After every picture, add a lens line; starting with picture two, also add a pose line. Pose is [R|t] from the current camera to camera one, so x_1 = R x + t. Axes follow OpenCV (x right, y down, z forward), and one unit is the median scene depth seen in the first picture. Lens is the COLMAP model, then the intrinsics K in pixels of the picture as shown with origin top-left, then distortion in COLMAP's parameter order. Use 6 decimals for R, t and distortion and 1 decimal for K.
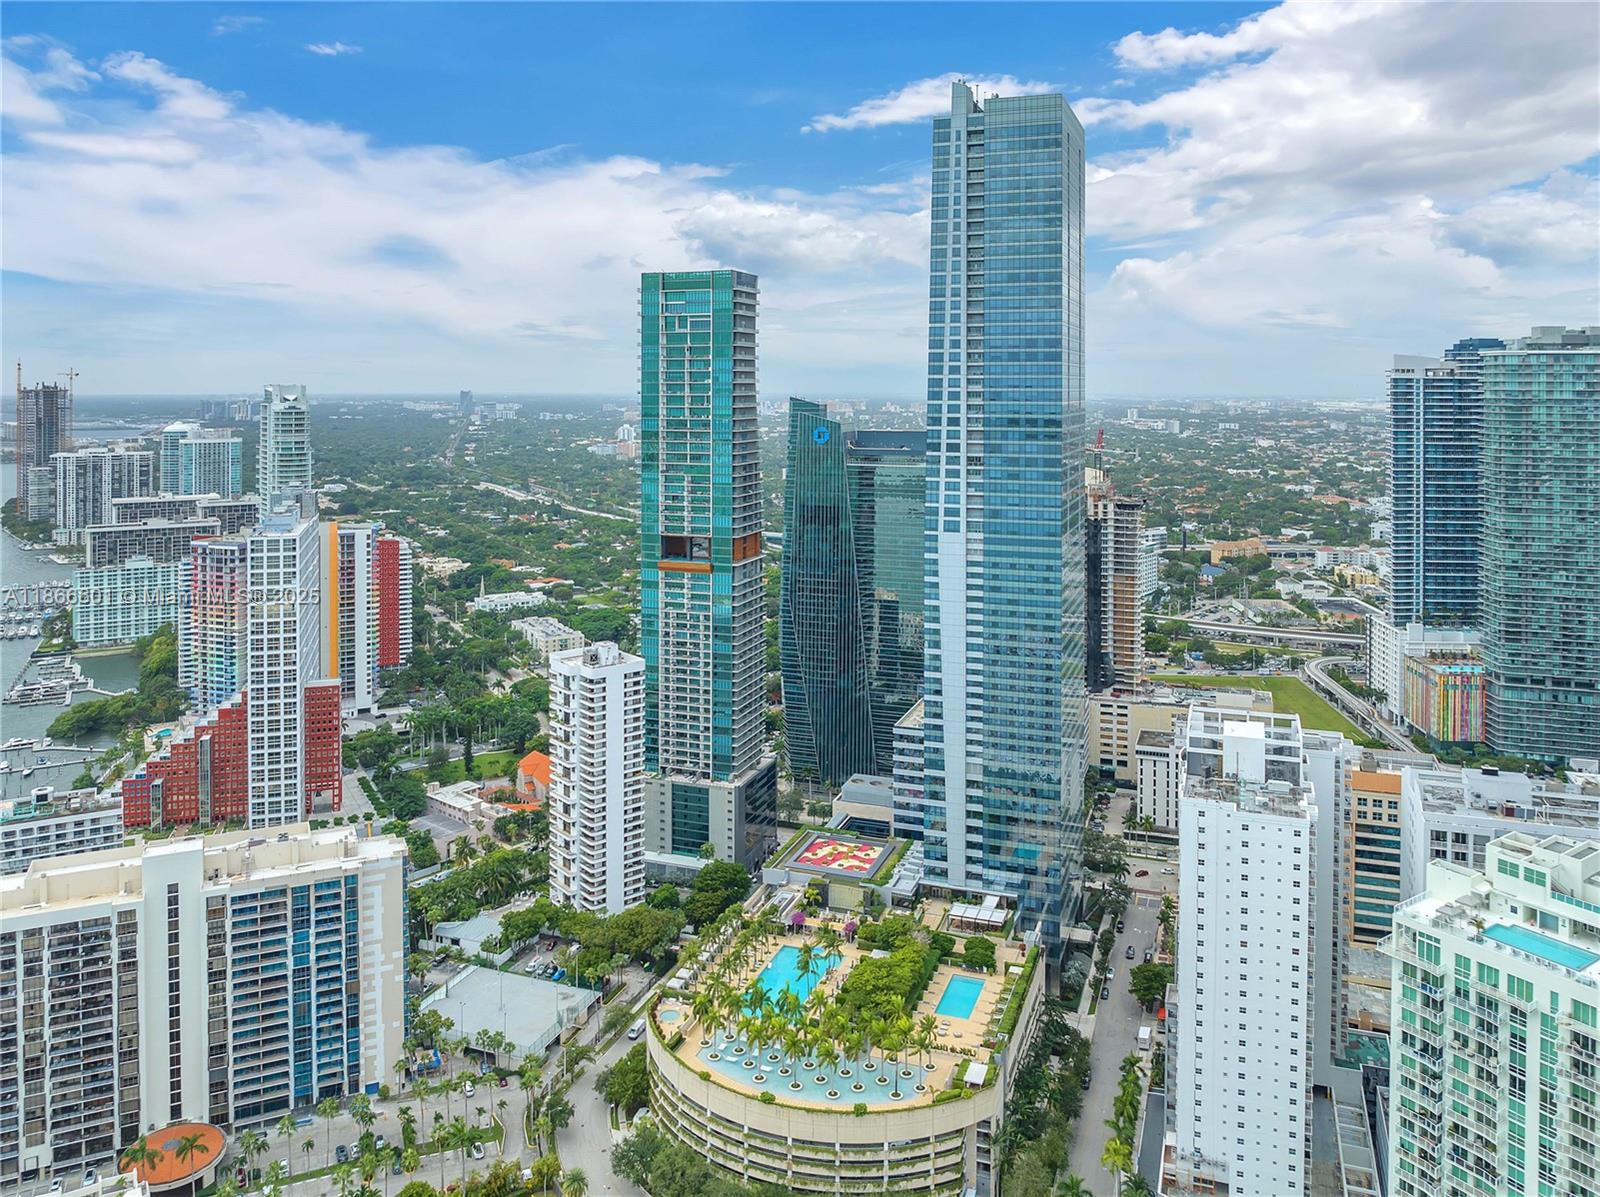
lens RADIAL K [[1161.6, 0, 807.4], [0, 1161.6, 381.4], [0, 0, 1]] dist [-0.023985, -0.008974]
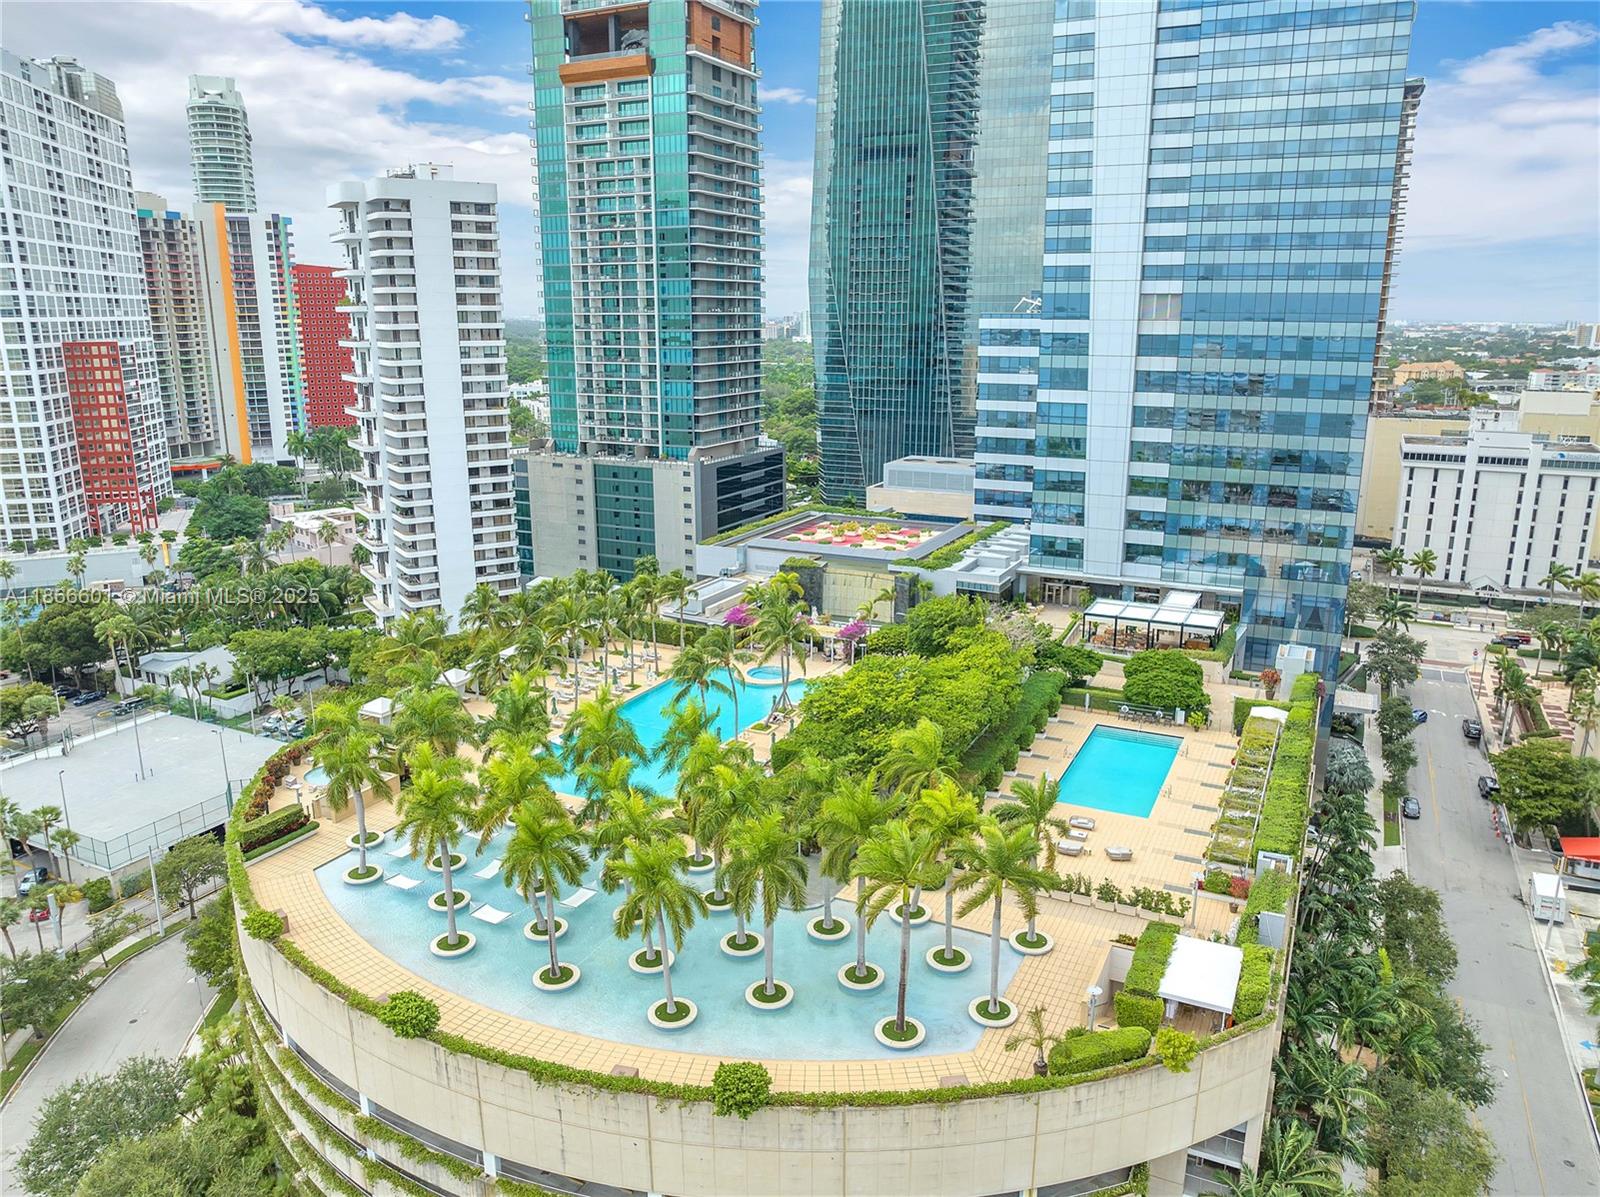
lens RADIAL K [[1107.4, 0, 810.4], [0, 1107.4, 584.9], [0, 0, 1]] dist [-0.052822, 0.020468]
pose [[0.994822, 0.024790, -0.098565, 0.057906], [-0.000230, 0.970344, 0.241727, 0.334681], [0.101635, -0.240453, 0.965325, 0.567041]]
